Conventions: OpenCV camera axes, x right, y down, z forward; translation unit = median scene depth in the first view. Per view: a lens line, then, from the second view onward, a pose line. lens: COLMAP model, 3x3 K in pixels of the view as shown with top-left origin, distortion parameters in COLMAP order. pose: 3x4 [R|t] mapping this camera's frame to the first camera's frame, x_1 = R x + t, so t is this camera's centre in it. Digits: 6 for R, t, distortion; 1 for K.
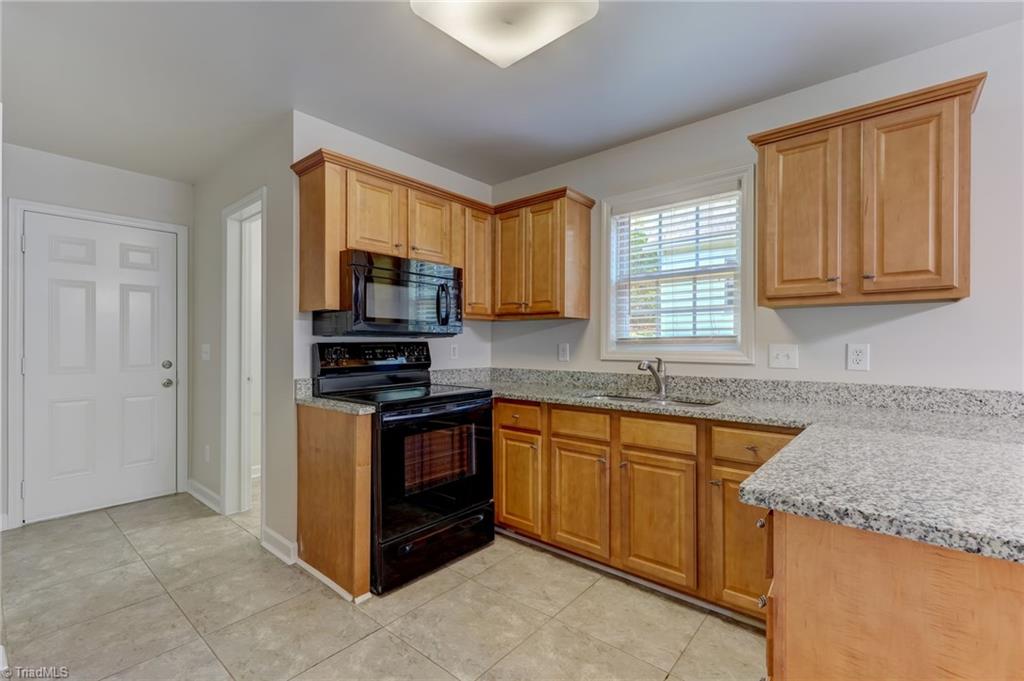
lens RADIAL K [[449.7, 0, 512.0], [0, 449.7, 340.5], [0, 0, 1]] dist [0.007239, 0.000510]
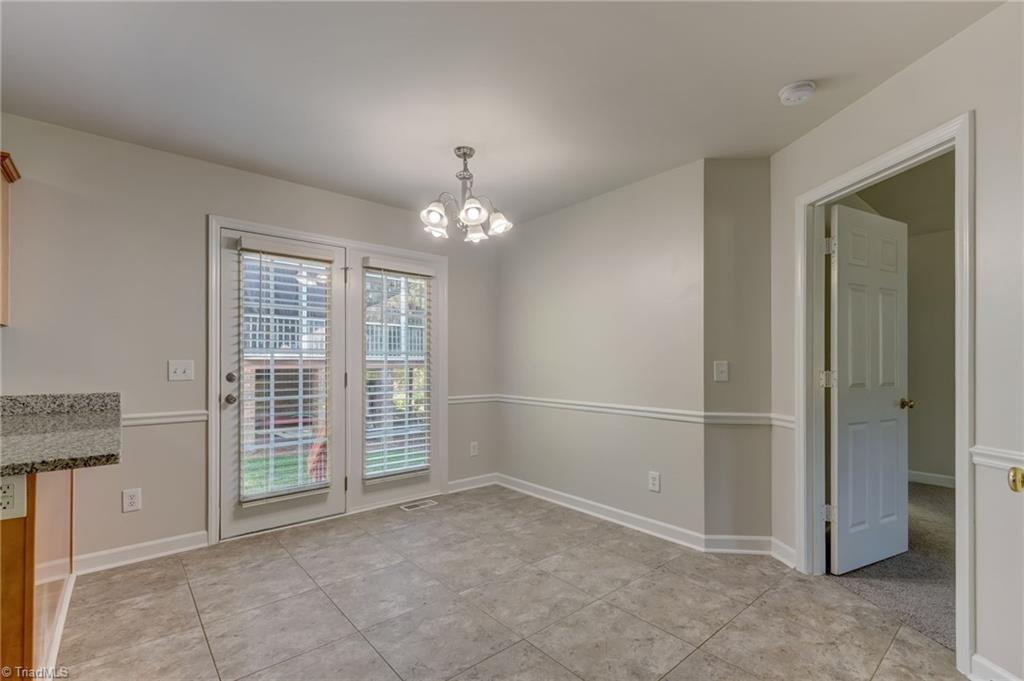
lens RADIAL K [[457.1, 0, 510.6], [0, 457.1, 360.1], [0, 0, 1]] dist [0.011604, -0.000594]
pose [[0.156261, 0.004868, 0.987704, -0.033767], [-0.006521, 0.999971, -0.003897, 0.003128], [-0.987694, -0.005832, 0.156288, -0.423982]]
